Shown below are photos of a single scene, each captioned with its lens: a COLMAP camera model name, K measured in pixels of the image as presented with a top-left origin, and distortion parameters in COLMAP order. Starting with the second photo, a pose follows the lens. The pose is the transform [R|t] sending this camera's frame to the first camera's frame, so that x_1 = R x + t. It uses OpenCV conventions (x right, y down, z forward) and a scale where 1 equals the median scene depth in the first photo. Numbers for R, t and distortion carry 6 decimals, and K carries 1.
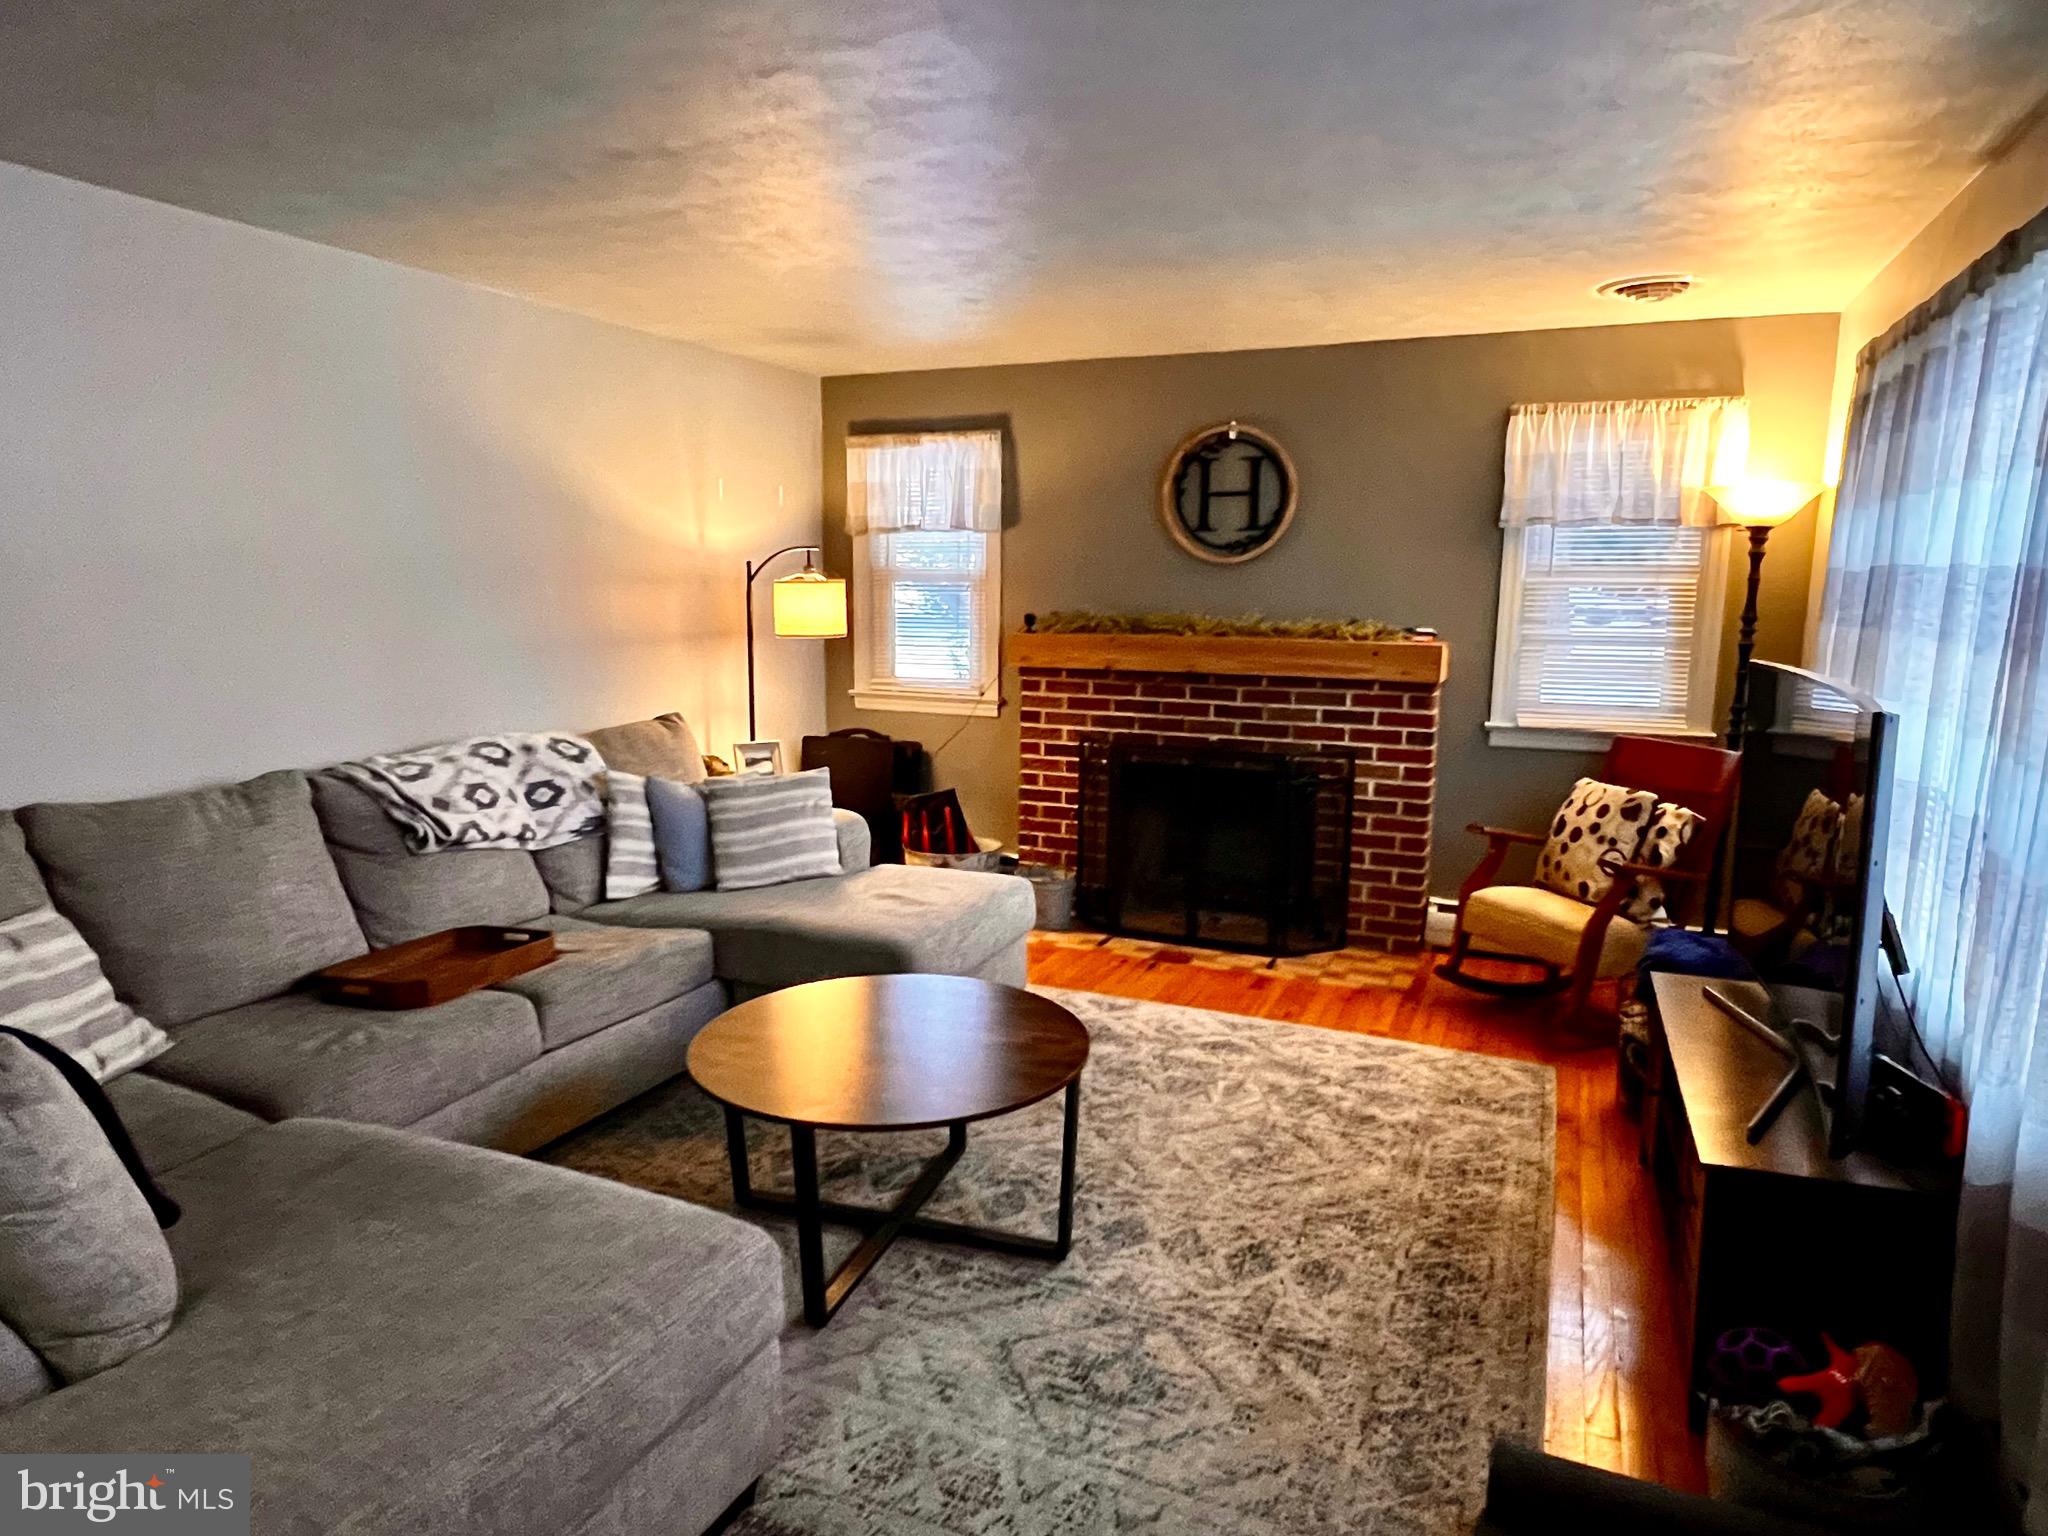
lens RADIAL K [[1245.5, 0, 1021.8], [0, 1245.5, 775.3], [0, 0, 1]] dist [0.004244, -0.006354]
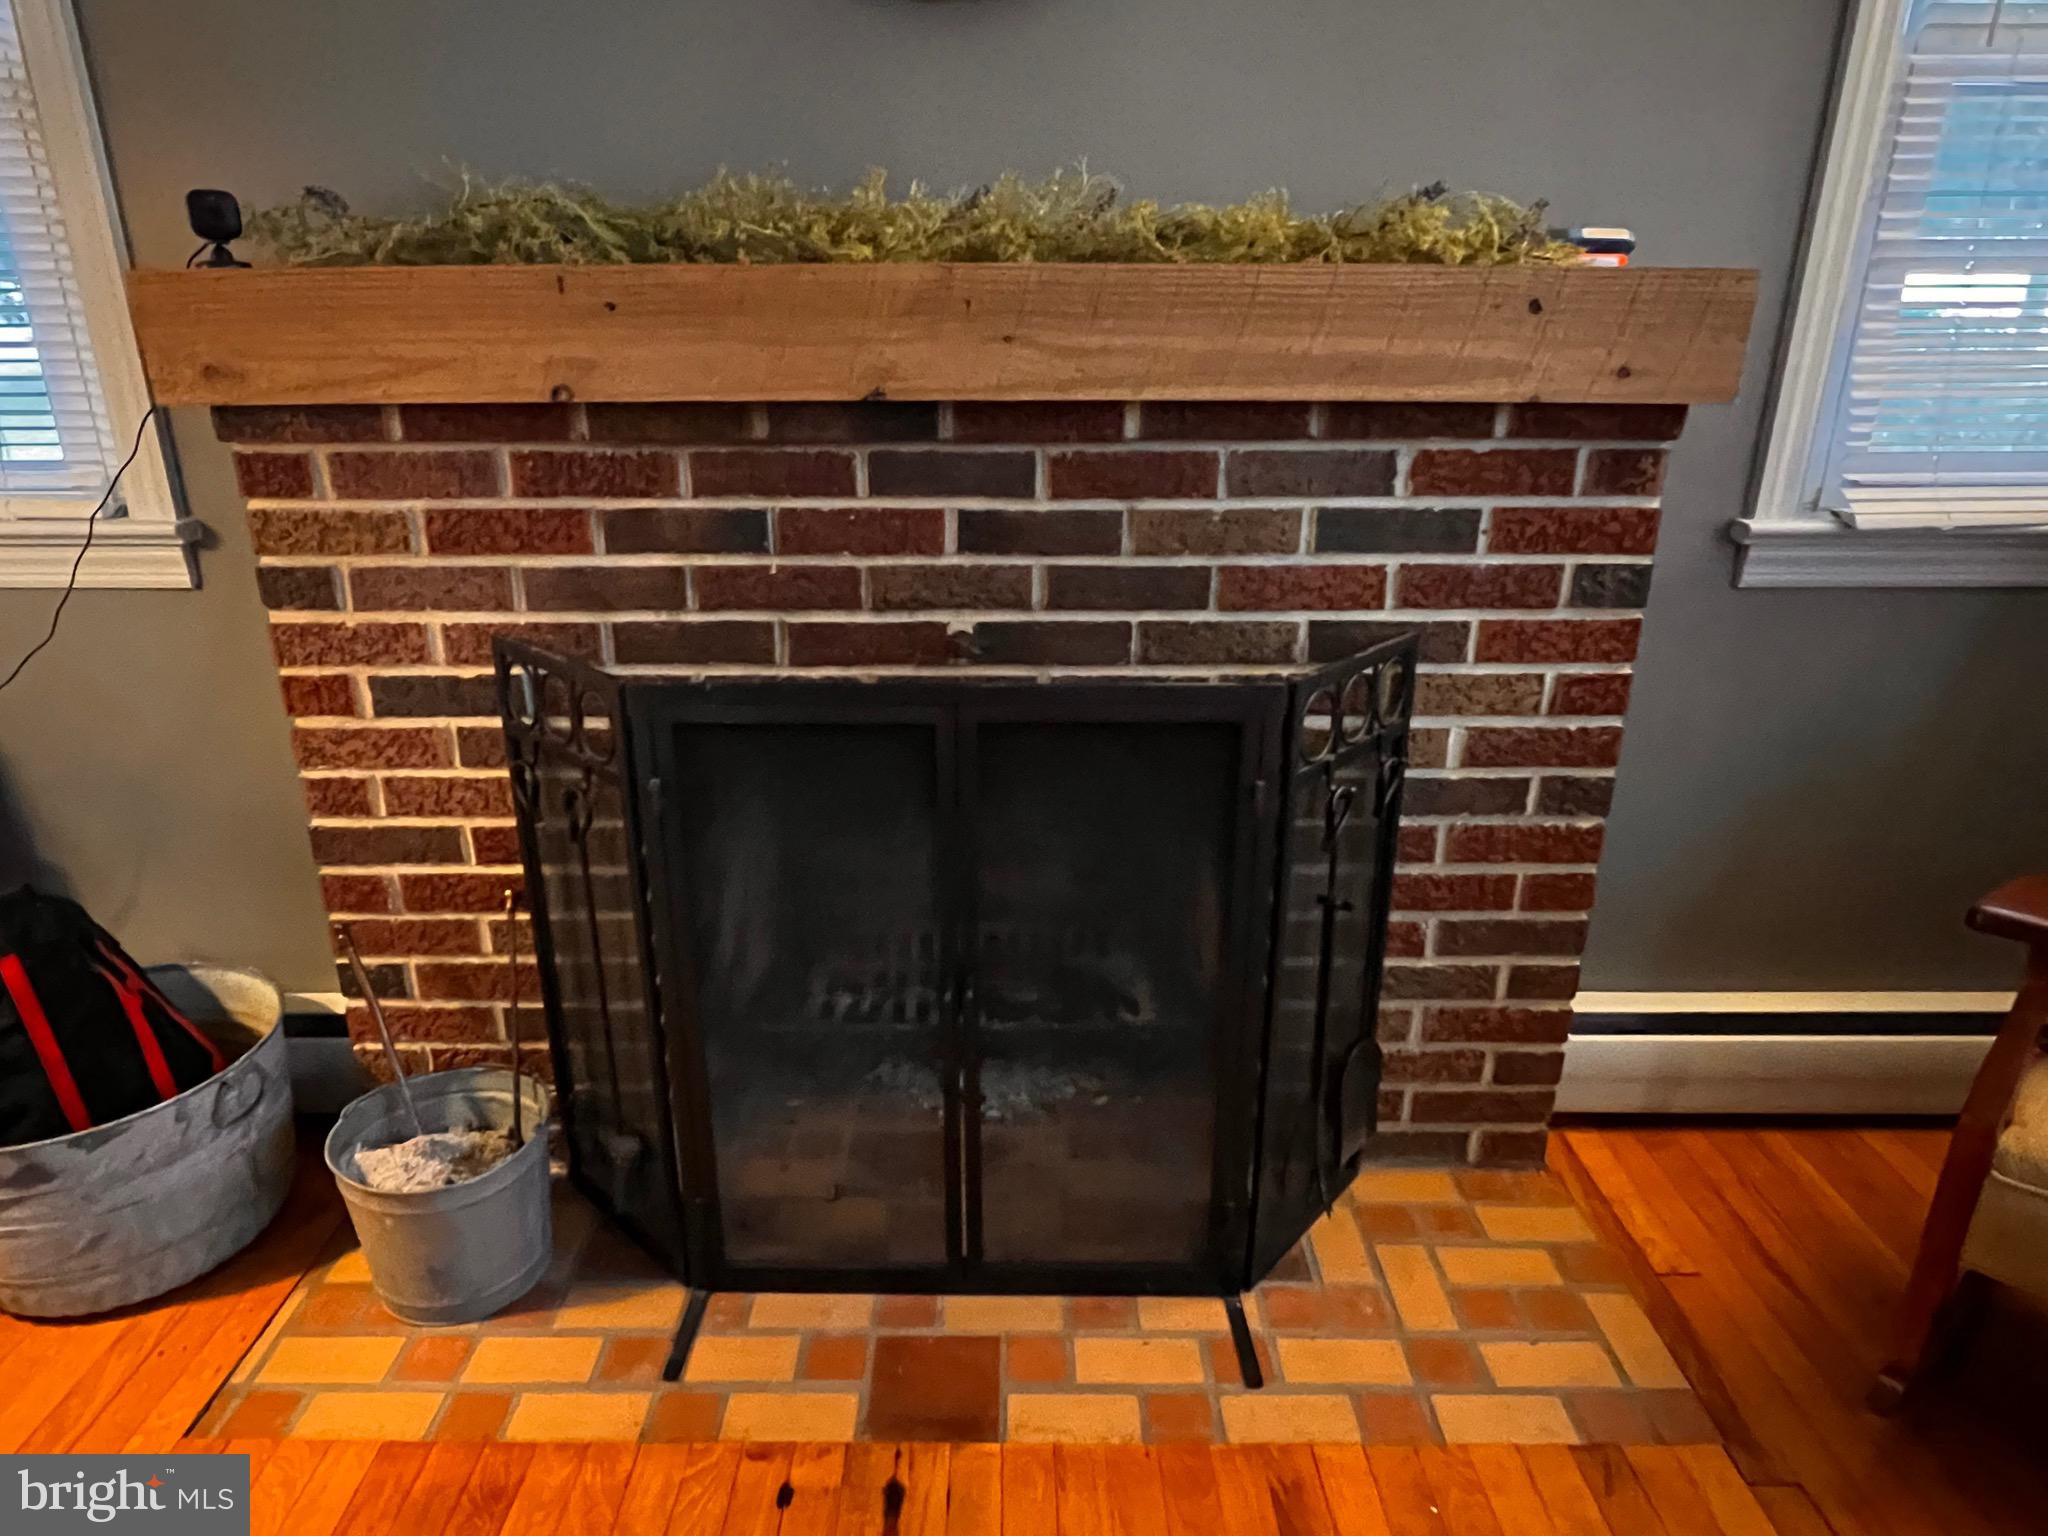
lens RADIAL K [[1245.5, 0, 1005.5], [0, 1245.5, 782.1], [0, 0, 1]] dist [0.004244, -0.006354]
pose [[0.915483, -0.148242, 0.374052, 0.045960], [0.071784, 0.974916, 0.210682, -0.057312], [-0.395901, -0.166024, 0.903160, 0.737408]]
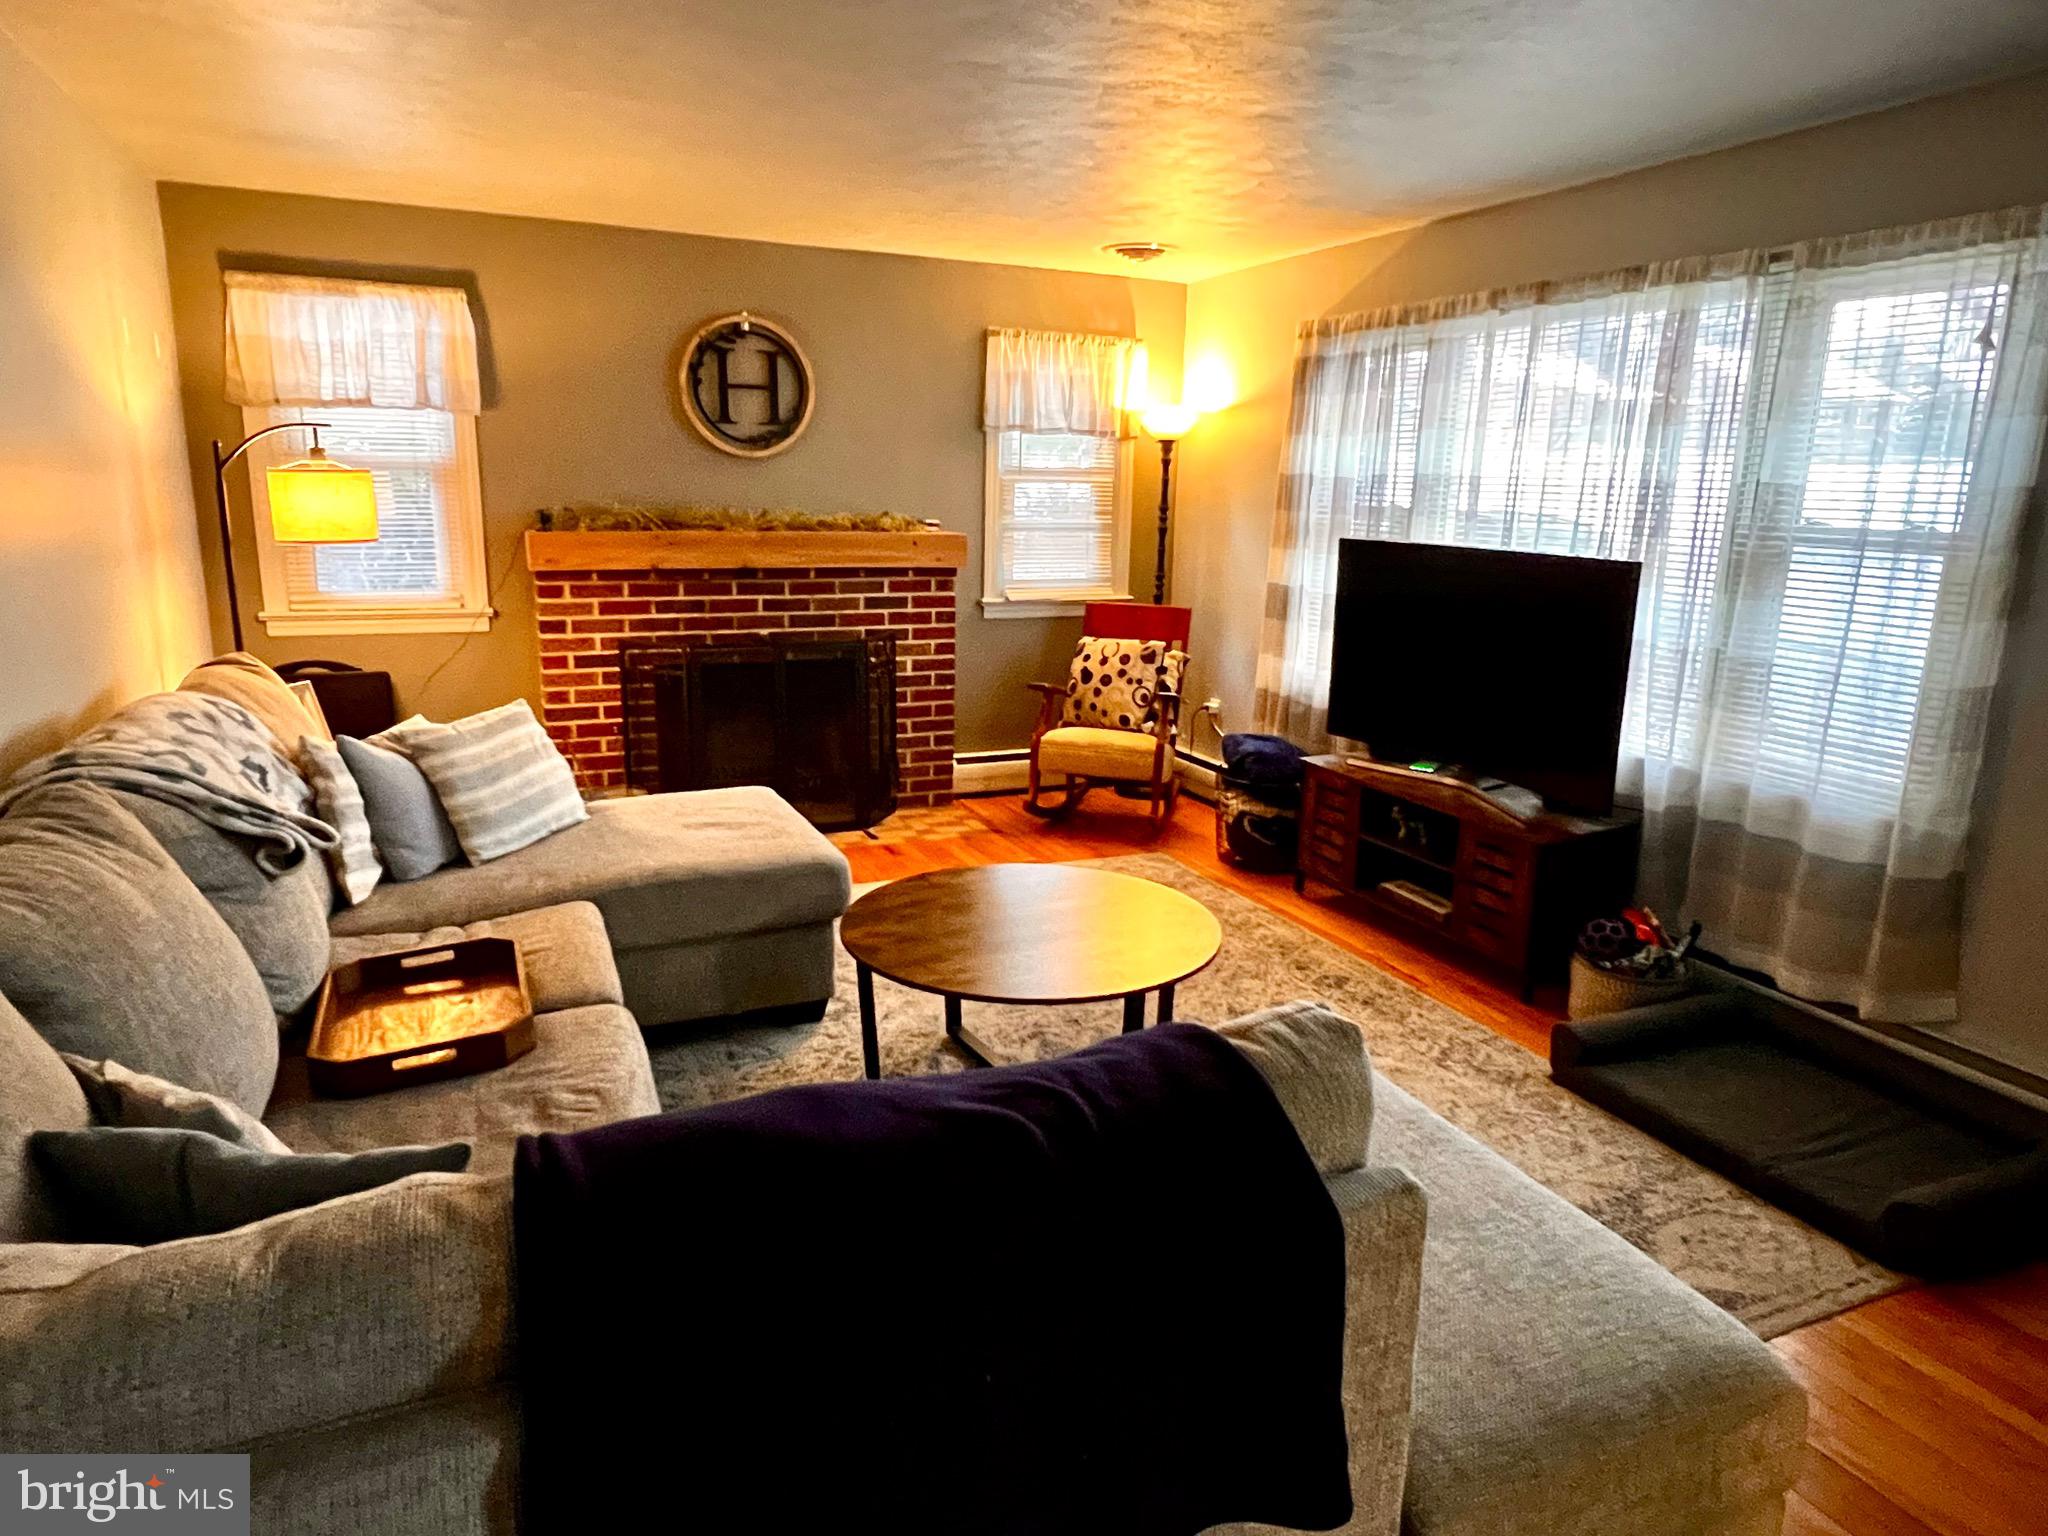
lens RADIAL K [[1245.5, 0, 1022.0], [0, 1245.5, 766.2], [0, 0, 1]] dist [0.004244, -0.006354]
pose [[0.668847, -0.159085, 0.726178, -0.473000], [0.101609, 0.987230, 0.122686, -0.026481], [-0.736423, -0.008272, 0.676471, 0.164693]]
